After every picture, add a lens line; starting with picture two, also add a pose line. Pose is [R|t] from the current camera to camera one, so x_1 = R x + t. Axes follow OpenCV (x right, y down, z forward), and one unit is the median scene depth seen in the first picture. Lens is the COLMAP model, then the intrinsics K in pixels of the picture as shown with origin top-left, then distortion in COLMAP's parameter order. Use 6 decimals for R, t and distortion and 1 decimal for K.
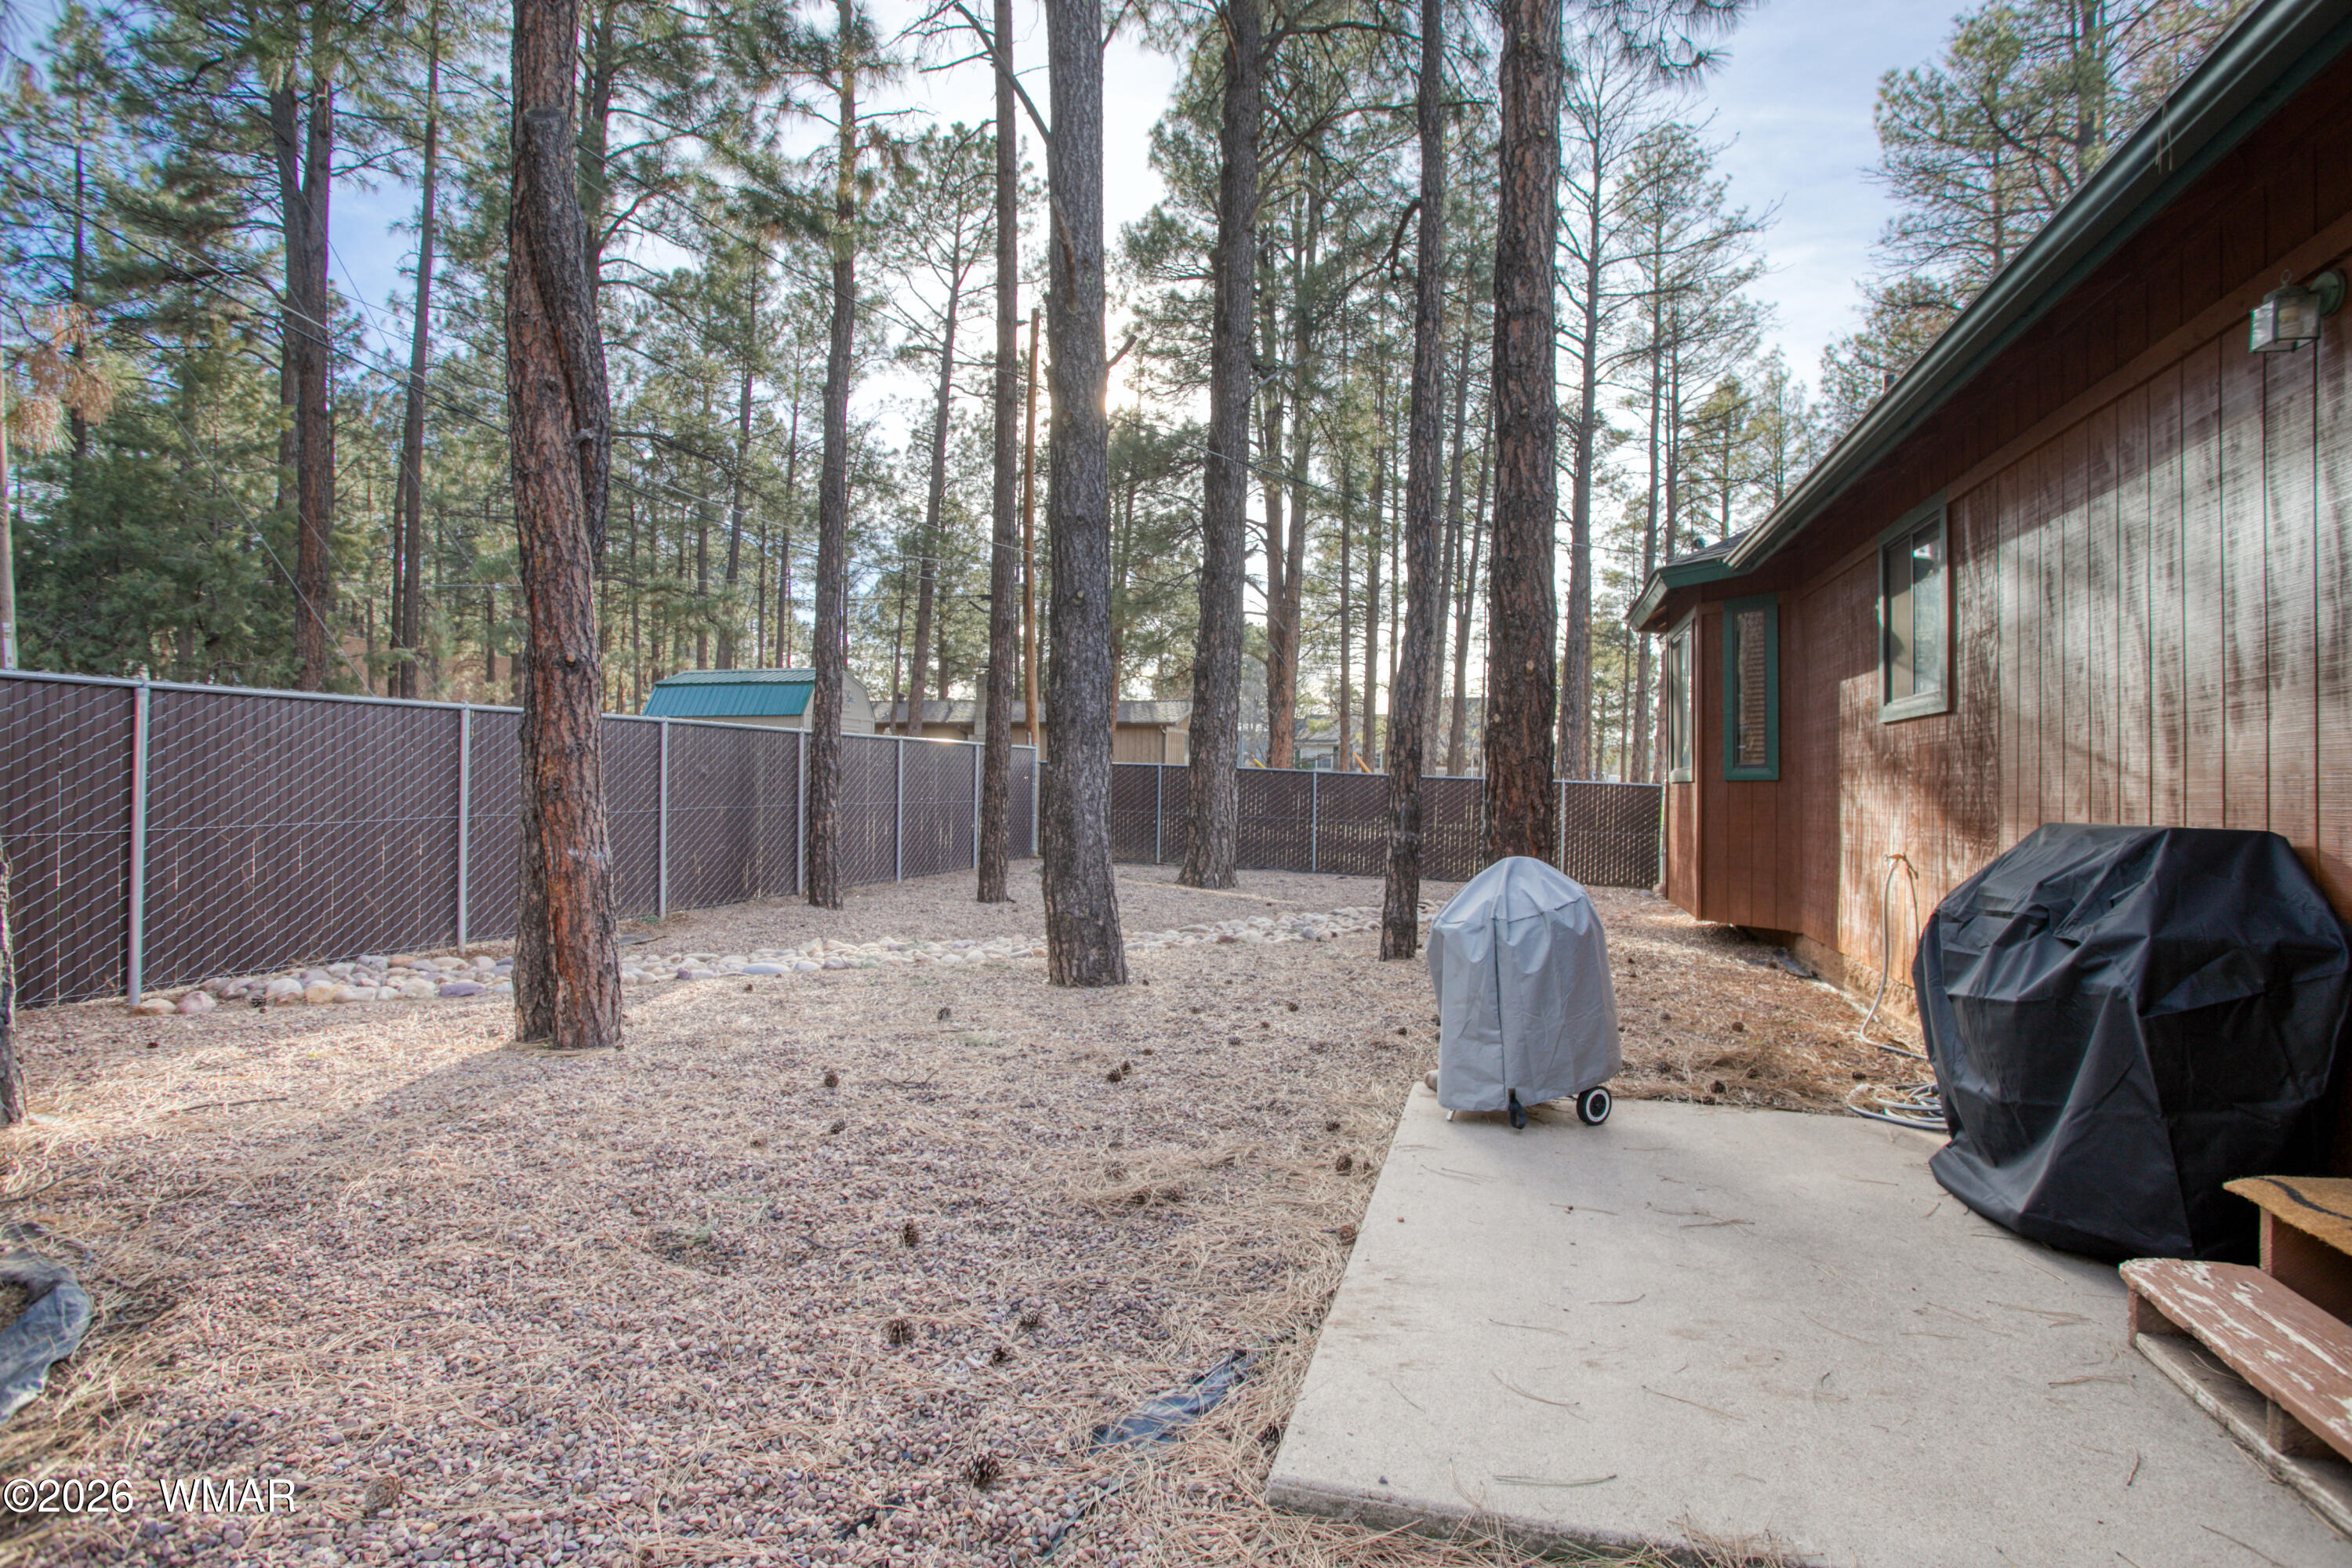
lens RADIAL K [[1183.7, 0, 1196.6], [0, 1183.7, 775.8], [0, 0, 1]] dist [-0.079928, 0.040622]
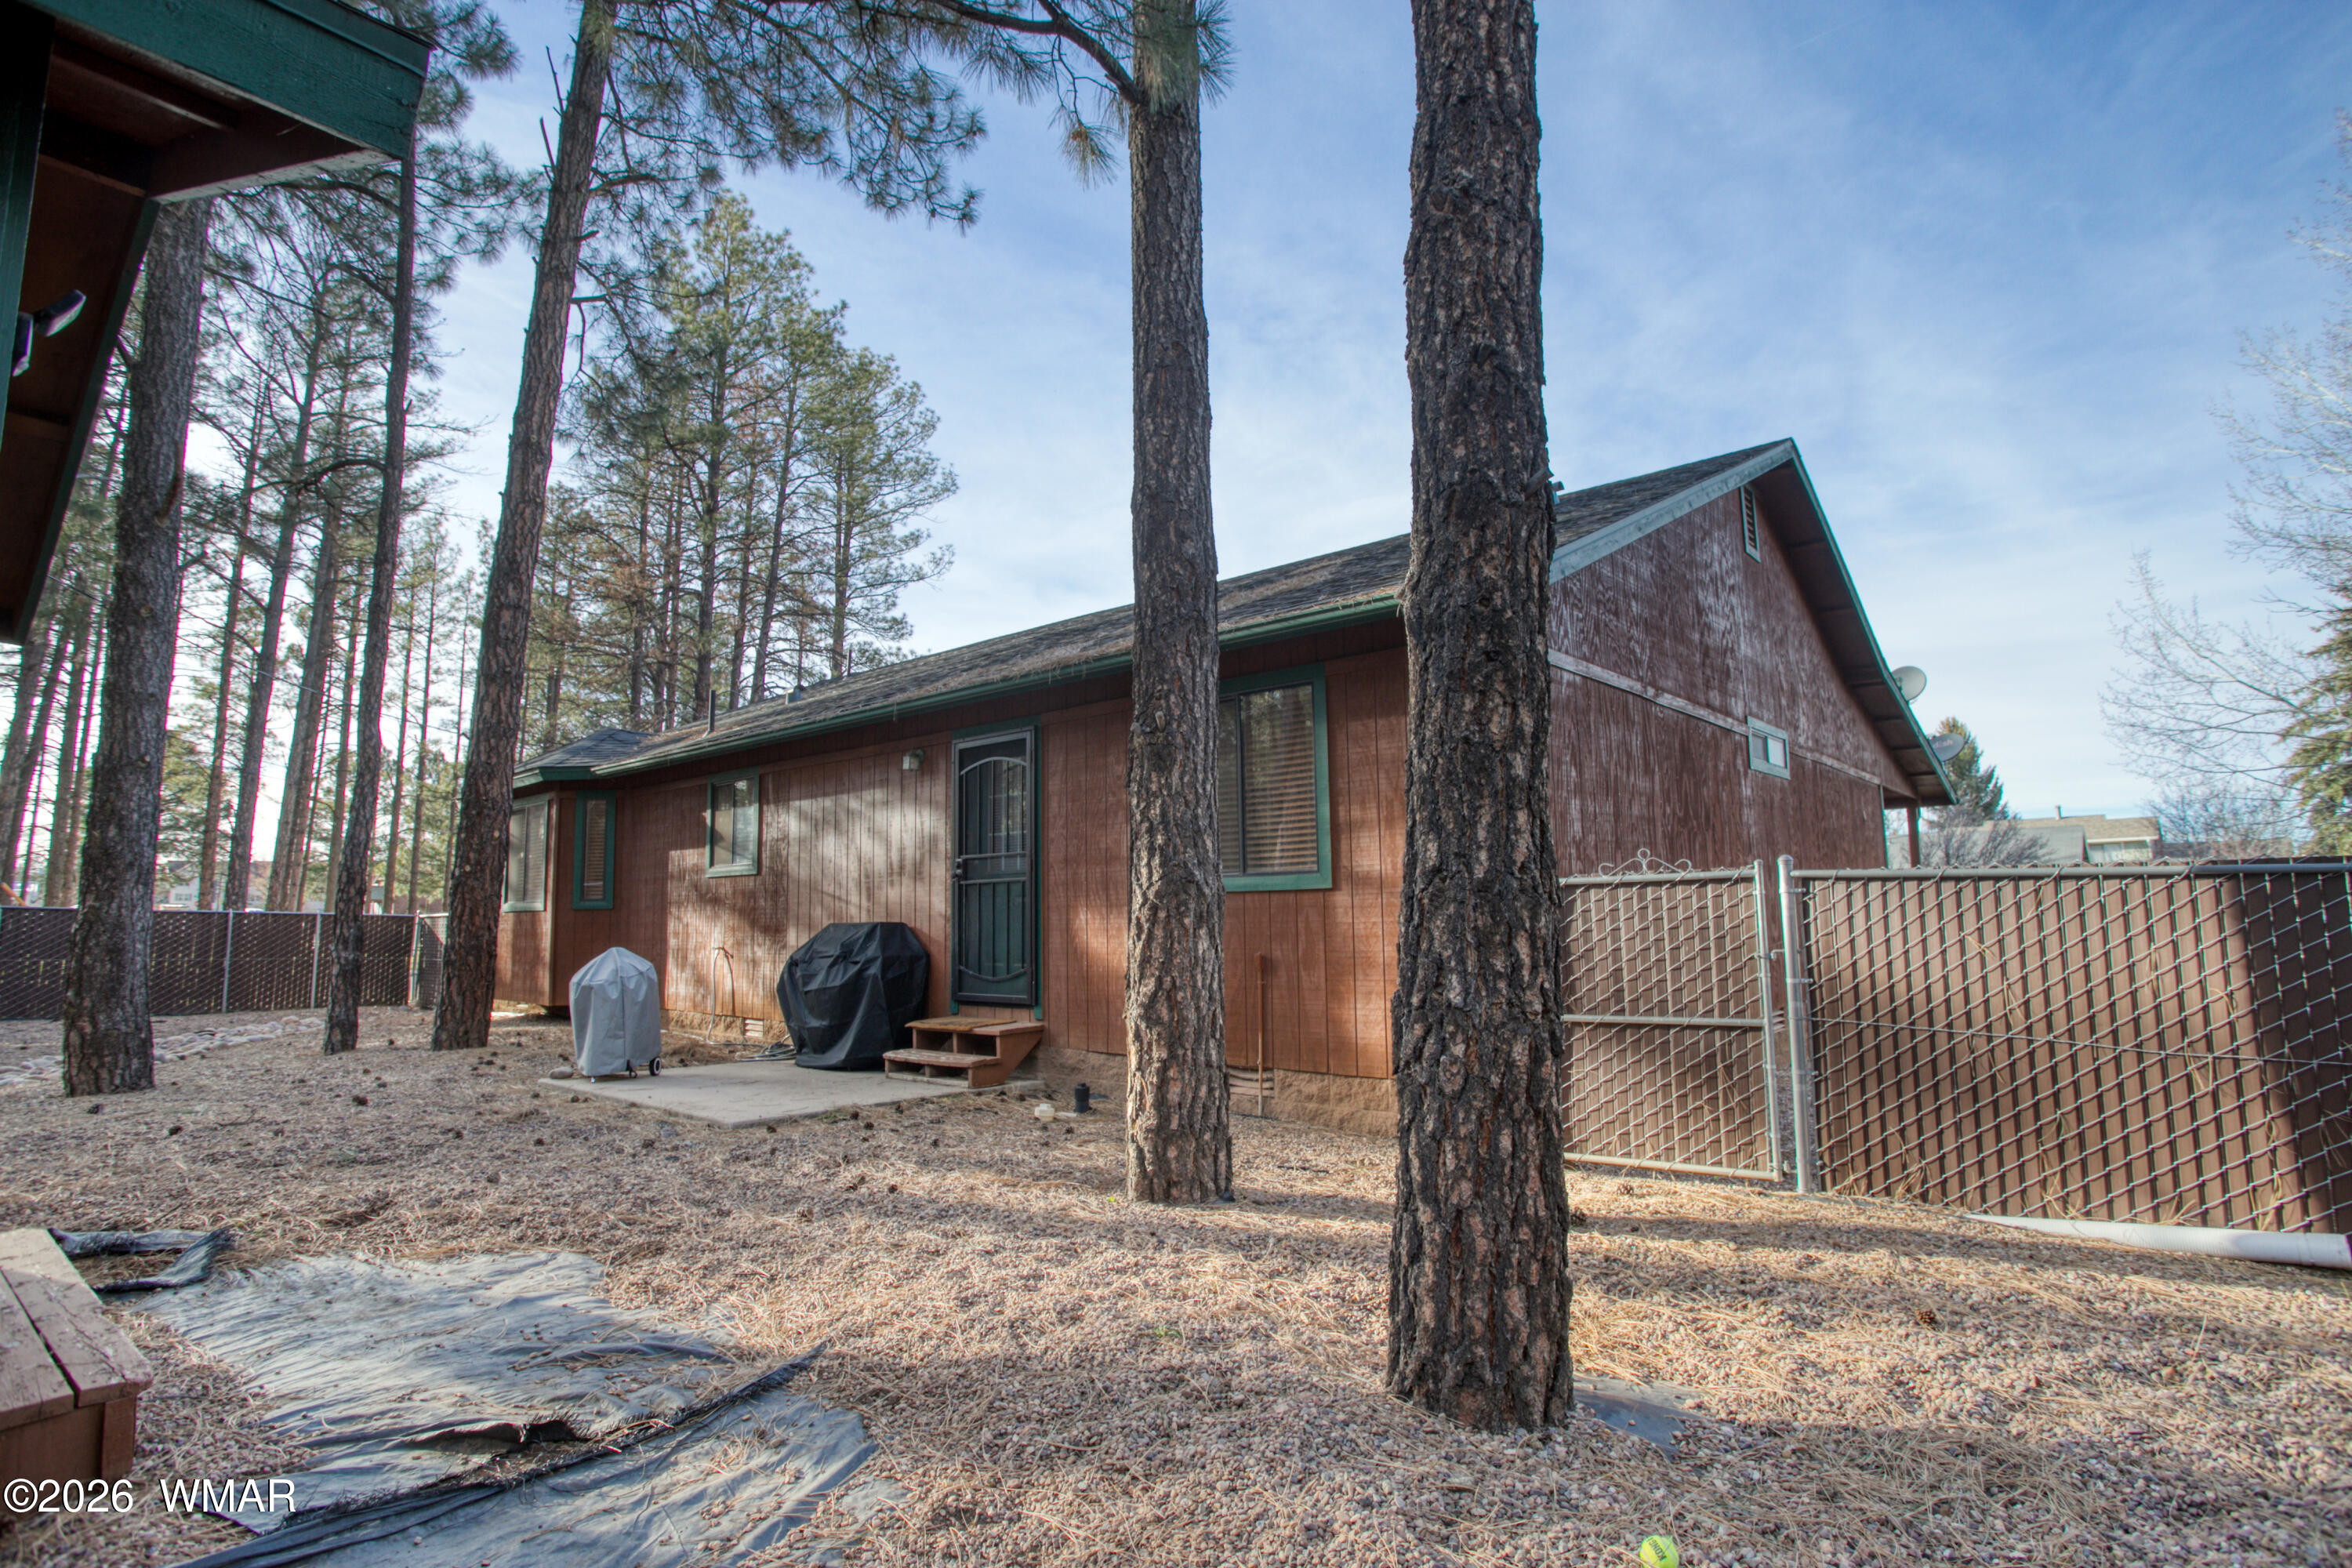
lens RADIAL K [[1183.7, 0, 1196.6], [0, 1183.7, 775.8], [0, 0, 1]] dist [-0.079928, 0.040622]
pose [[0.431328, 0.094953, 0.897185, -0.912953], [0.007463, 0.994037, -0.108791, 0.002655], [-0.902165, 0.053620, 0.428047, -0.625851]]
